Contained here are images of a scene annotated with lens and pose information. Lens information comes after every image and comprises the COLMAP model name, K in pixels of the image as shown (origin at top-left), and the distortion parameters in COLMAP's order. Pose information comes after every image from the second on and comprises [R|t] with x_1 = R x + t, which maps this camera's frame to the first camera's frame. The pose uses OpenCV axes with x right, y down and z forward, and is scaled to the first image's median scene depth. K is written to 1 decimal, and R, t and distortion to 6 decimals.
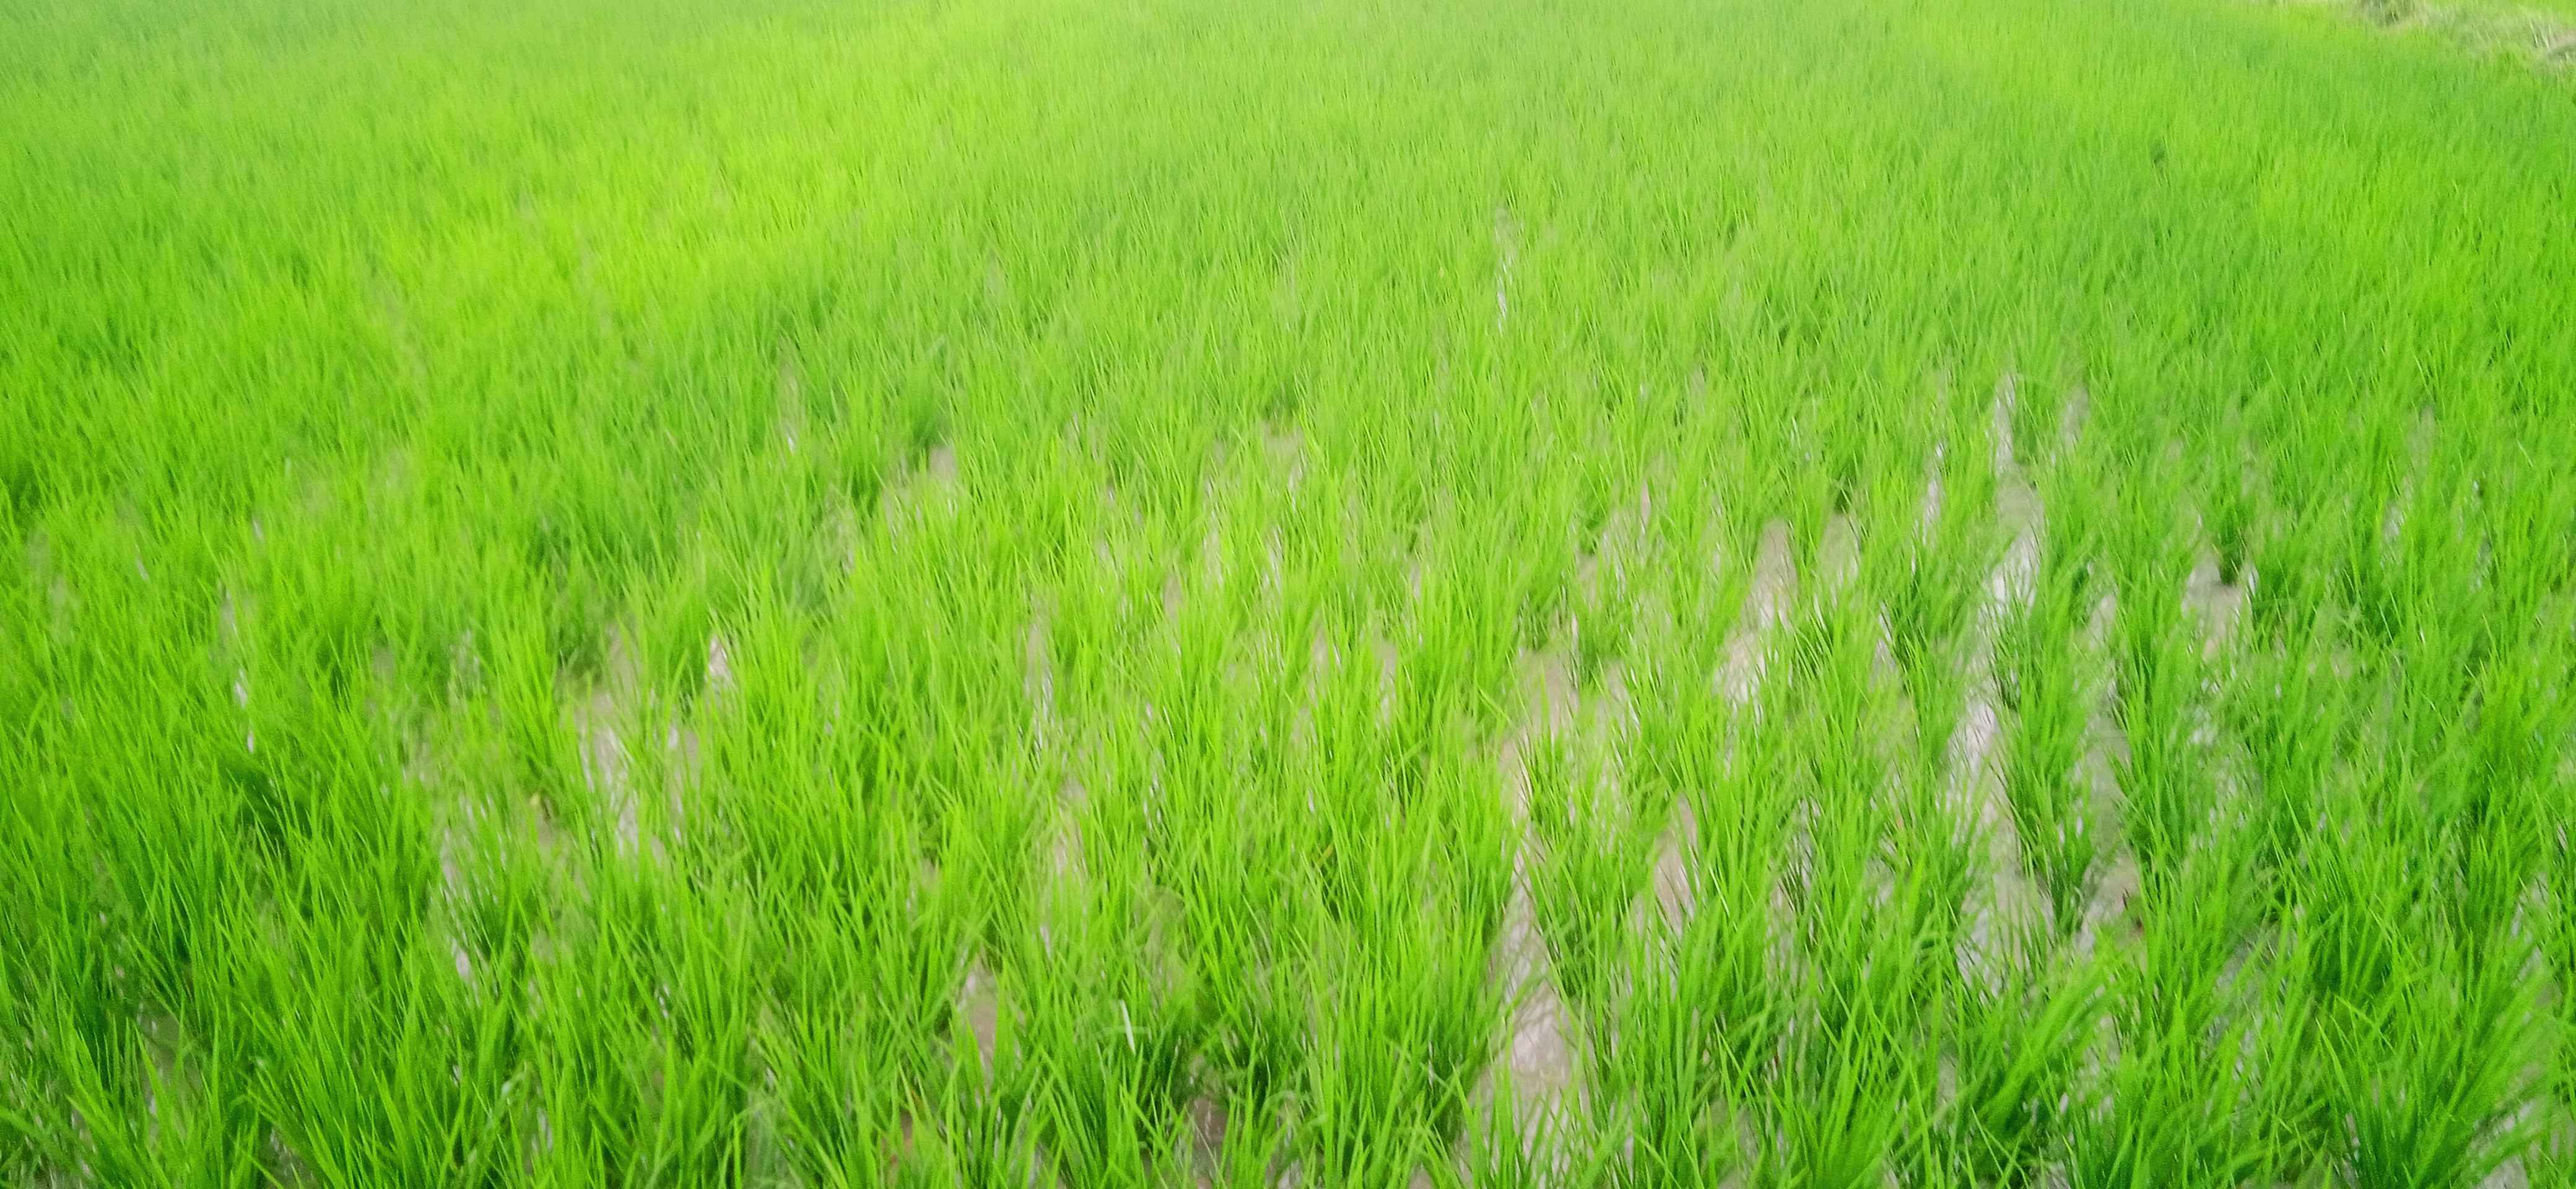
lens RADIAL K [[2061.6, 0, 1288.0], [0, 2061.6, 594.5], [0, 0, 1]] dist [0.057537, -0.049317]
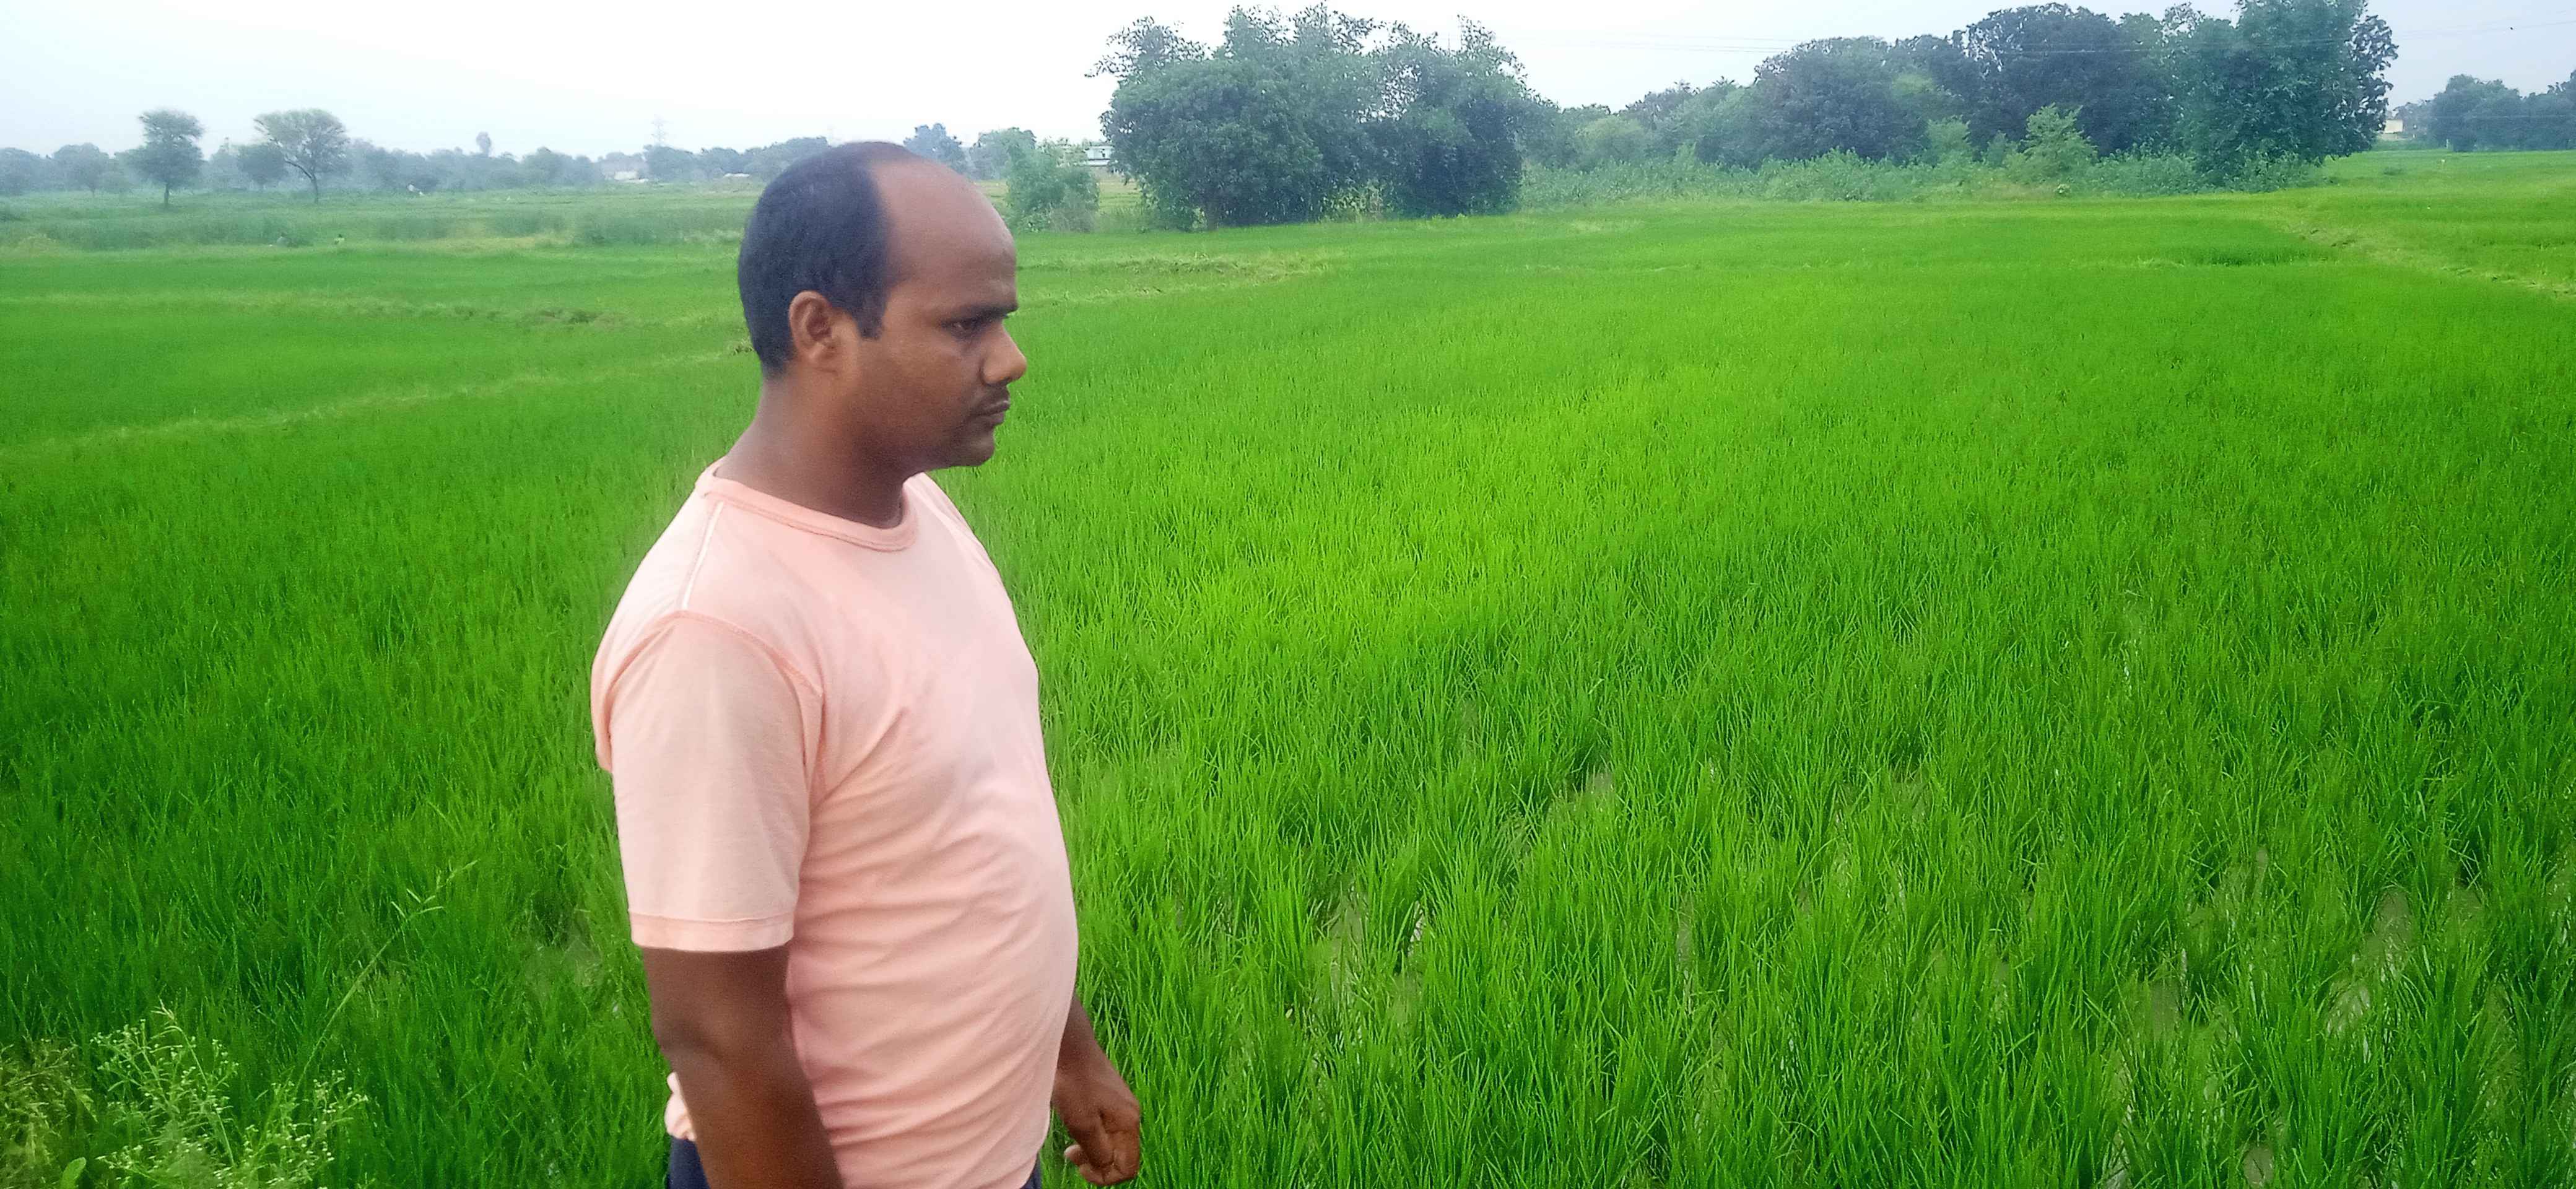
lens RADIAL K [[2061.6, 0, 1288.0], [0, 2061.6, 594.5], [0, 0, 1]] dist [0.057537, -0.049317]
pose [[0.957195, 0.034863, -0.287337, -0.004373], [-0.084913, 0.982863, -0.163618, 0.034318], [0.276708, 0.181013, 0.943751, -0.154071]]
